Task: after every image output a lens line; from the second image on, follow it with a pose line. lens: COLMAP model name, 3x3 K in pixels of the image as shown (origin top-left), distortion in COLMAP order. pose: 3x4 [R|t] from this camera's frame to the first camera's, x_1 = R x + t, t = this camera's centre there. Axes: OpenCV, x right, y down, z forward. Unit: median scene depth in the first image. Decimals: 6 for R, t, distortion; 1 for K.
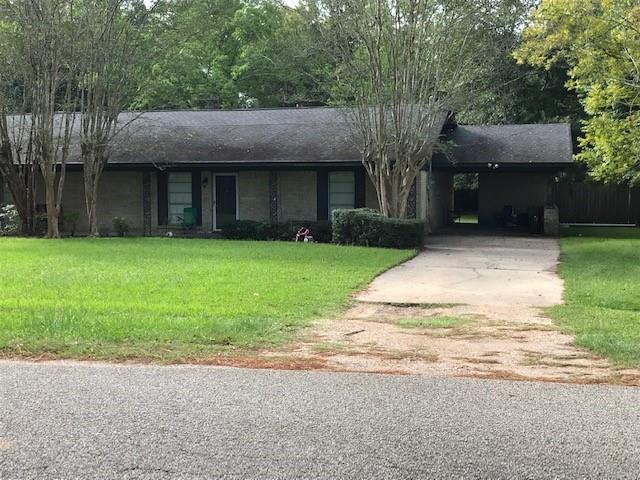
lens RADIAL K [[847.7, 0, 319.3], [0, 847.7, 239.8], [0, 0, 1]] dist [-0.036131, 0.000000]
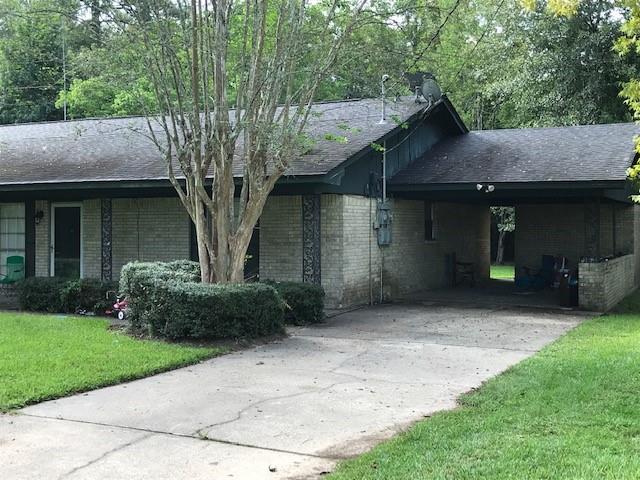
lens RADIAL K [[847.7, 0, 320.9], [0, 847.7, 240.0], [0, 0, 1]] dist [-0.036131, 0.000000]
pose [[0.984462, 0.004258, -0.175548, 0.194144], [-0.013826, 0.998482, -0.053320, -0.019276], [0.175055, 0.054918, 0.983026, 0.406275]]
